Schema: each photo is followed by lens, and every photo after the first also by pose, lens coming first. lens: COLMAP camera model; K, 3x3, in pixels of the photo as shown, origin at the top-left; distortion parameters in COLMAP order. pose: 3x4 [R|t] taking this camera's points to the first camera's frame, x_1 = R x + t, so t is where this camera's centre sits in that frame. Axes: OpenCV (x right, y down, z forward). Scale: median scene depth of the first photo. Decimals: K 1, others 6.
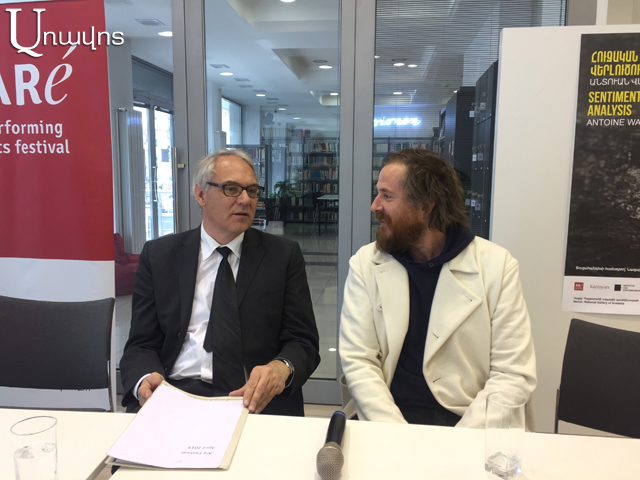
lens RADIAL K [[543.0, 0, 319.0], [0, 543.0, 242.4], [0, 0, 1]] dist [-0.012897, -0.024870]
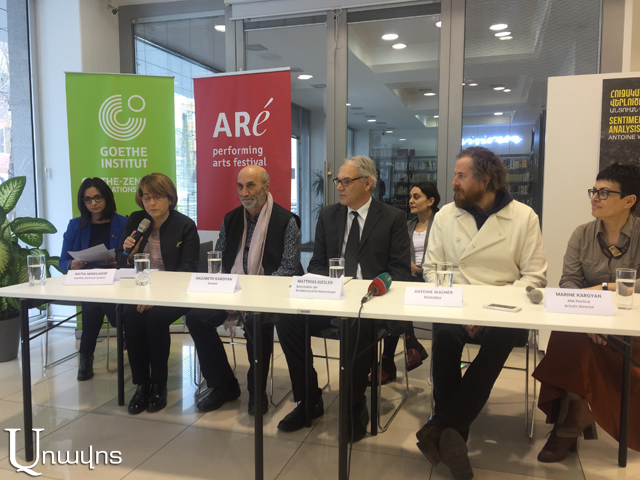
lens RADIAL K [[543.0, 0, 317.1], [0, 543.0, 235.6], [0, 0, 1]] dist [-0.012897, -0.024870]
pose [[0.981839, 0.003820, -0.189677, -0.008212], [-0.013385, 0.998701, -0.049170, 0.120331], [0.189243, 0.050816, 0.980615, -0.546068]]
